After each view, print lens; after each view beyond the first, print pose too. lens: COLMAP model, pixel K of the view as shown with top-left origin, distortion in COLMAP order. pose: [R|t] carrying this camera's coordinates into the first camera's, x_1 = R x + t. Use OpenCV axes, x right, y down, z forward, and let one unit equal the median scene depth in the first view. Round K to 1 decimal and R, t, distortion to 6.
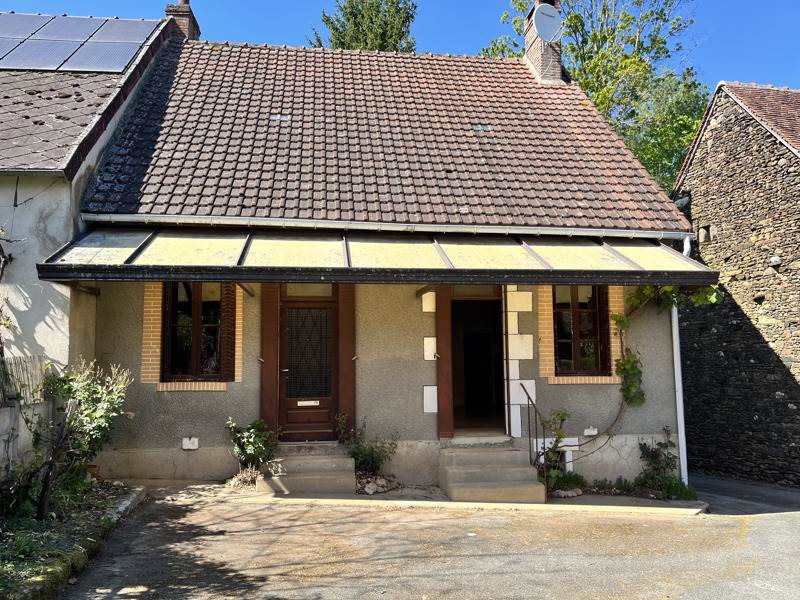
lens RADIAL K [[603.5, 0, 399.3], [0, 603.5, 301.9], [0, 0, 1]] dist [0.035381, -0.013703]
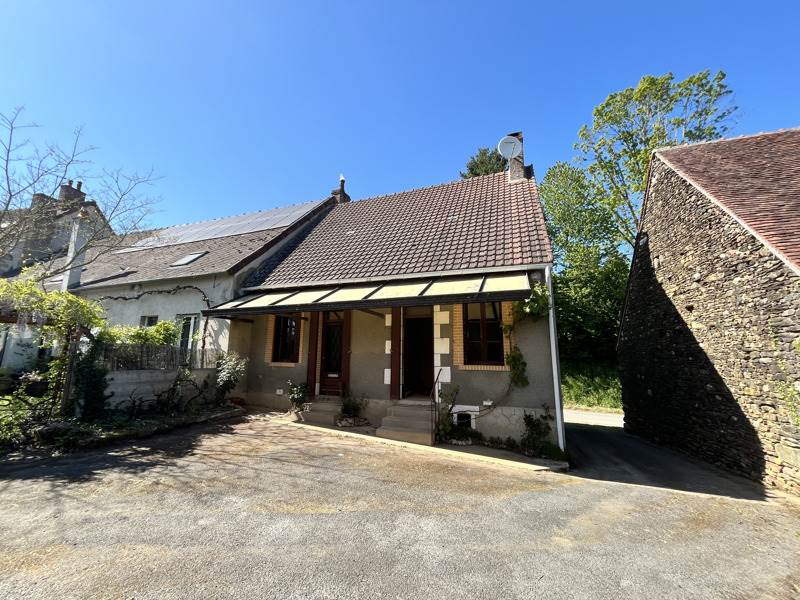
lens RADIAL K [[321.6, 0, 400.0], [0, 321.6, 297.3], [0, 0, 1]] dist [-0.003245, 0.000193]
pose [[0.875081, -0.073502, -0.478363, 0.526548], [0.030130, 0.994757, -0.097730, 0.026536], [0.483038, 0.071109, 0.872707, 0.190462]]
